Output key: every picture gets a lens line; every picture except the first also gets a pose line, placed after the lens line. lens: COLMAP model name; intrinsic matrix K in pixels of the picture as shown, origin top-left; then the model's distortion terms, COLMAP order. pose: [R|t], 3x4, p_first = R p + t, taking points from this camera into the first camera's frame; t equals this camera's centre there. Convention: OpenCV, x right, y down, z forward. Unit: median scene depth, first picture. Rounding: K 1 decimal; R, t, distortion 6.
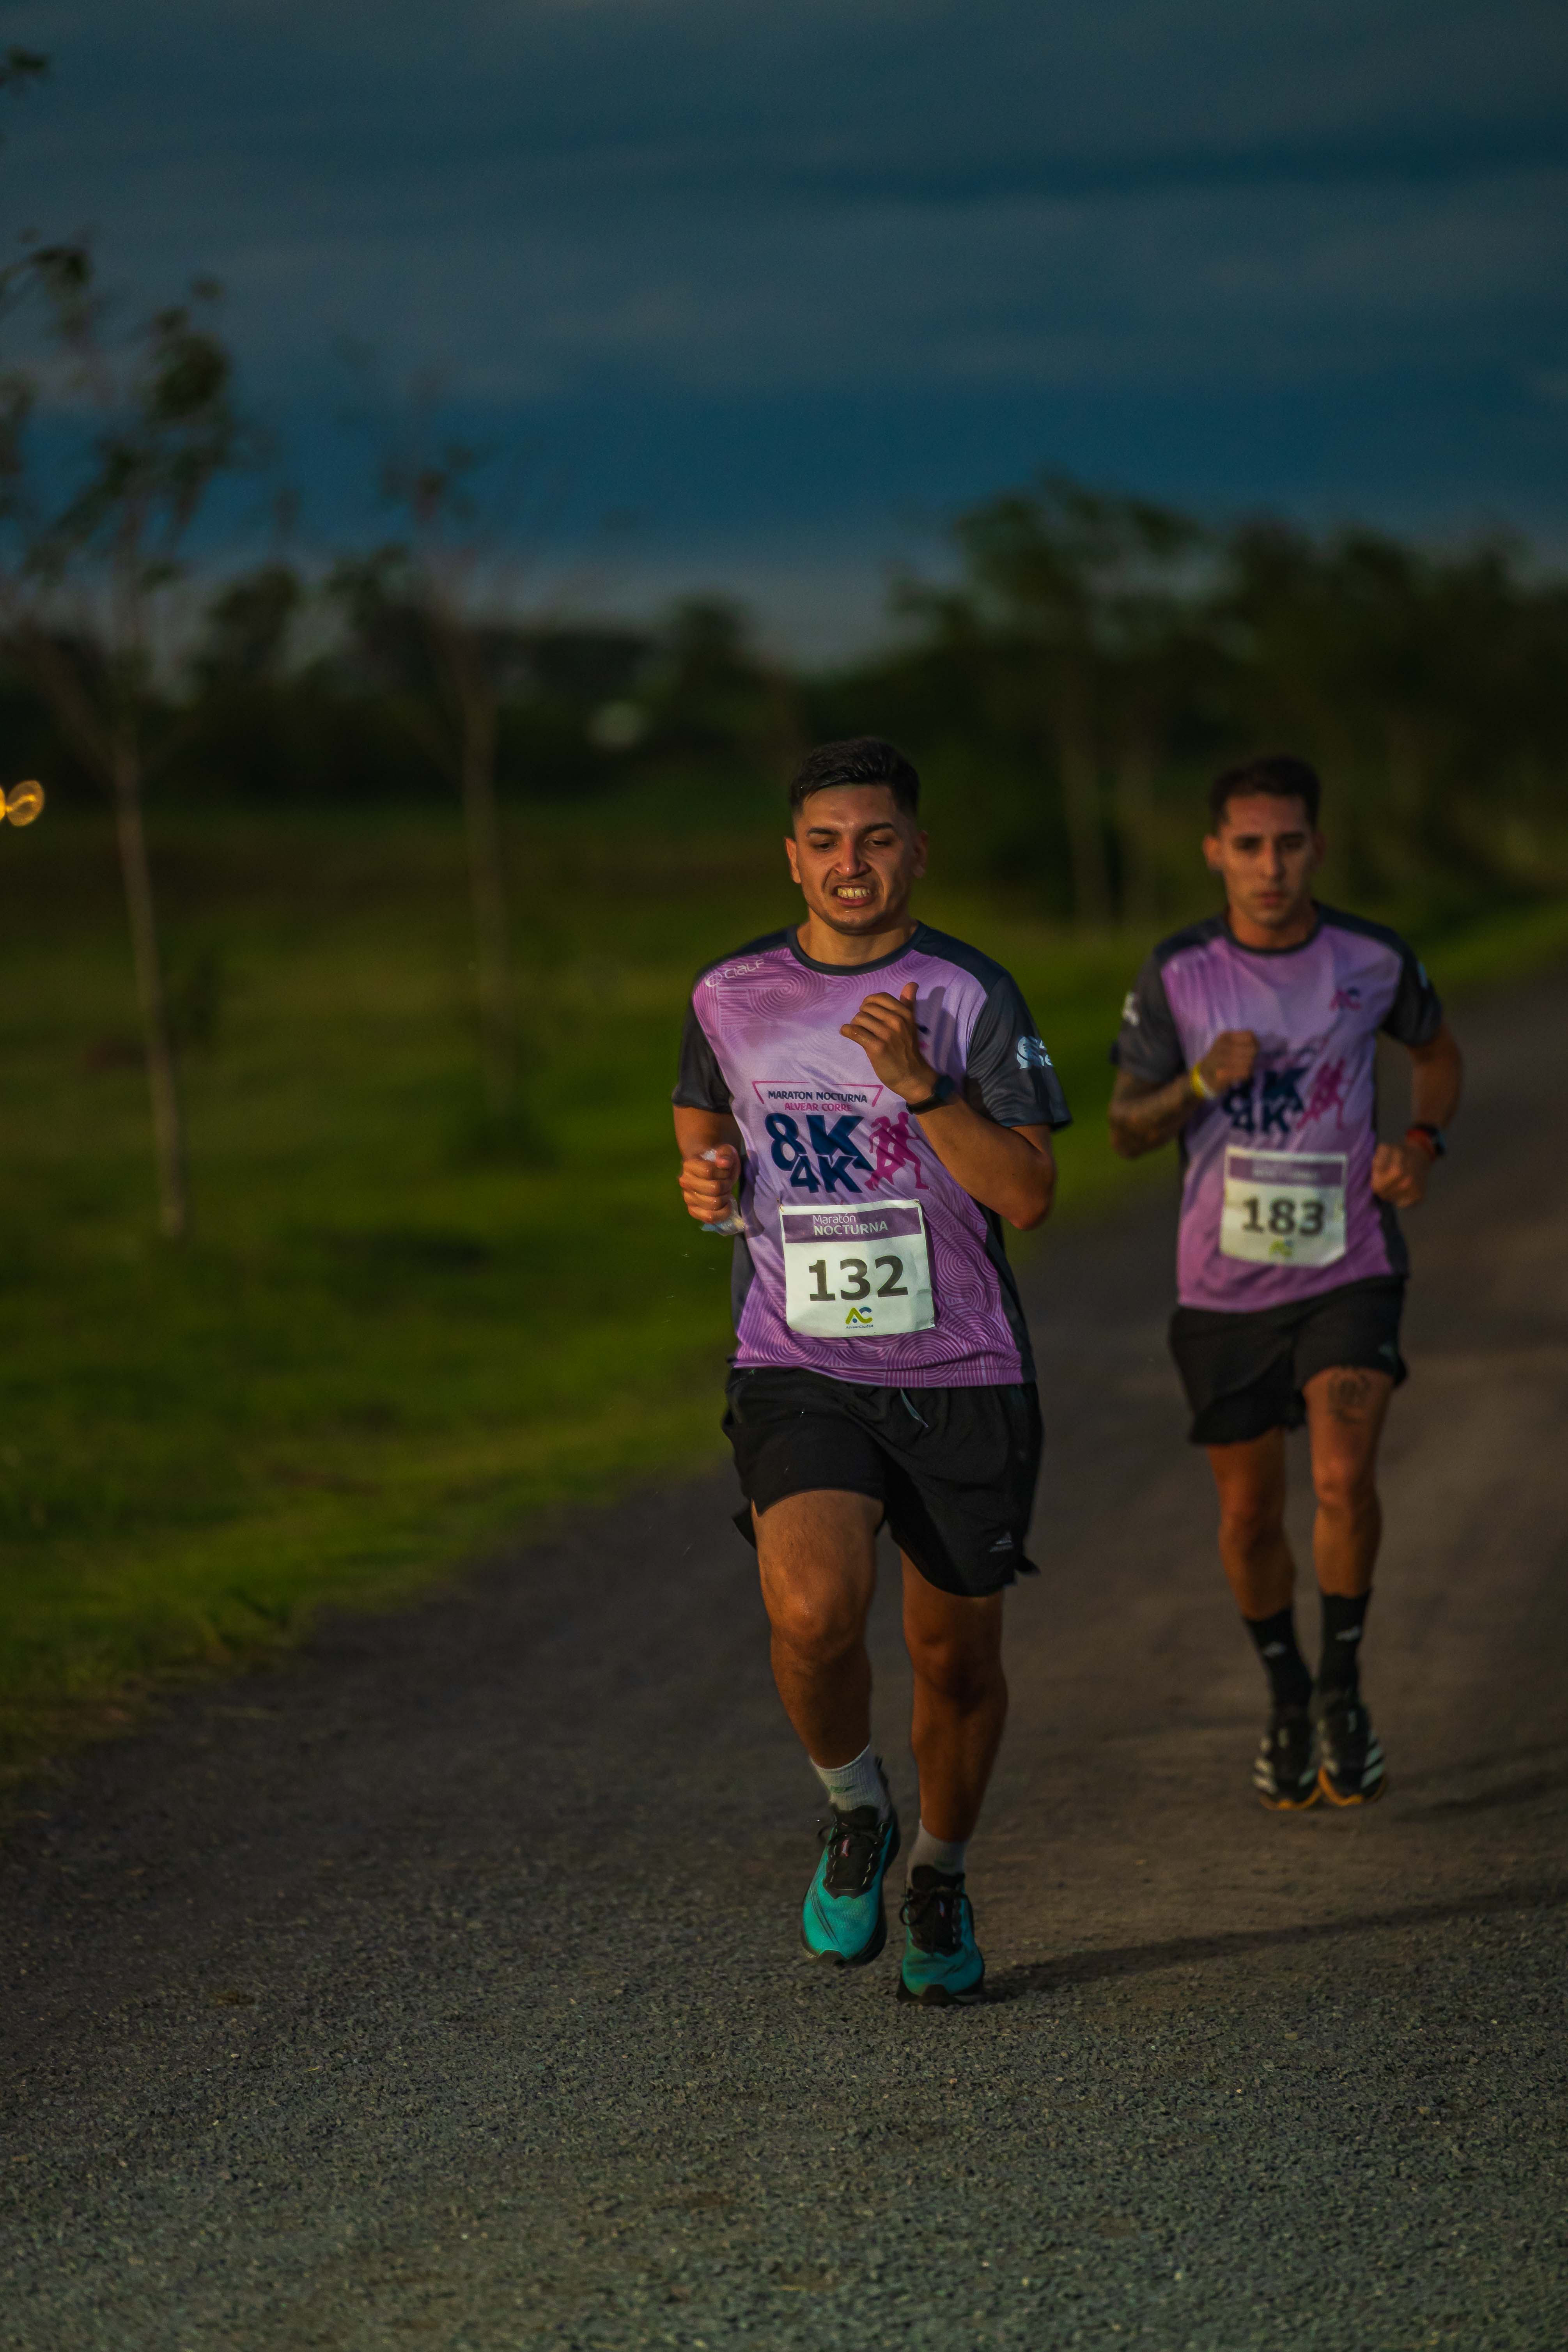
lens RADIAL K [[13259.8, 0, 786.0], [0, 13259.8, 1173.0], [0, 0, 1]] dist [2.985303, 0.000000]
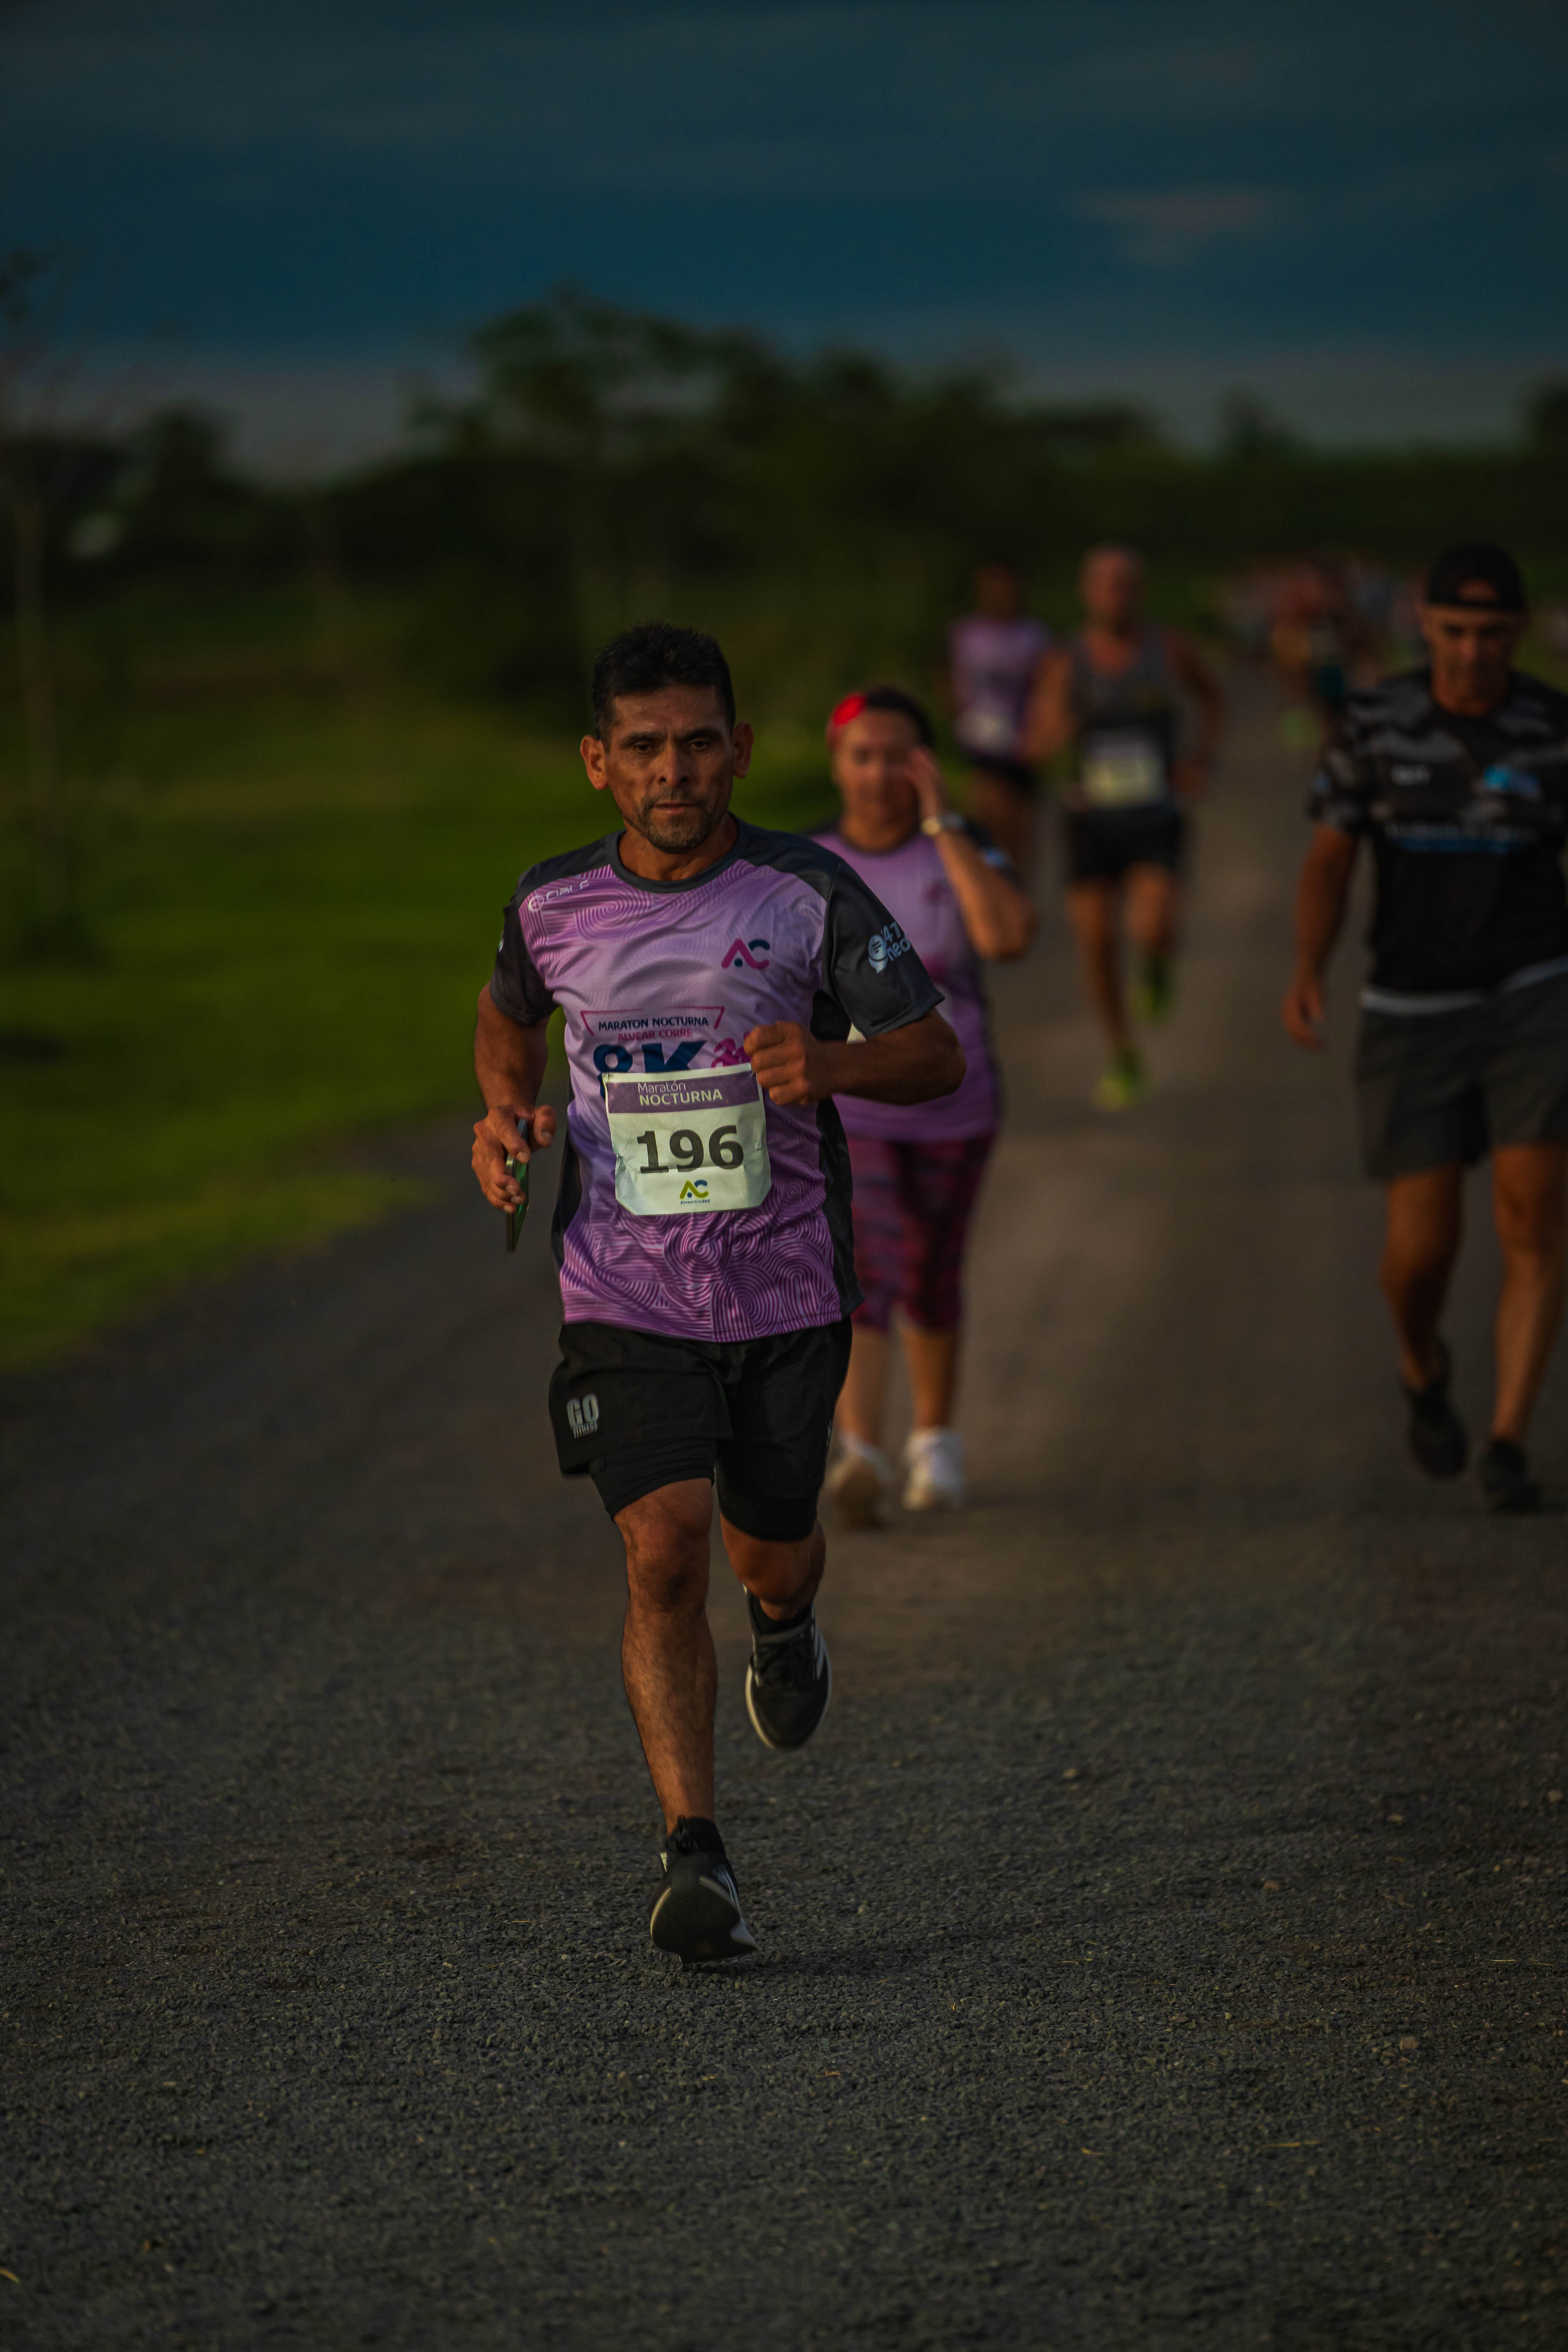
lens RADIAL K [[13259.8, 0, 783.4], [0, 13259.8, 1181.5], [0, 0, 1]] dist [2.985303, 0.000000]
pose [[0.999233, 0.003079, 0.039035, -0.019642], [-0.003633, 0.999893, 0.014140, 0.004454], [-0.038987, -0.014271, 0.999138, -0.105136]]
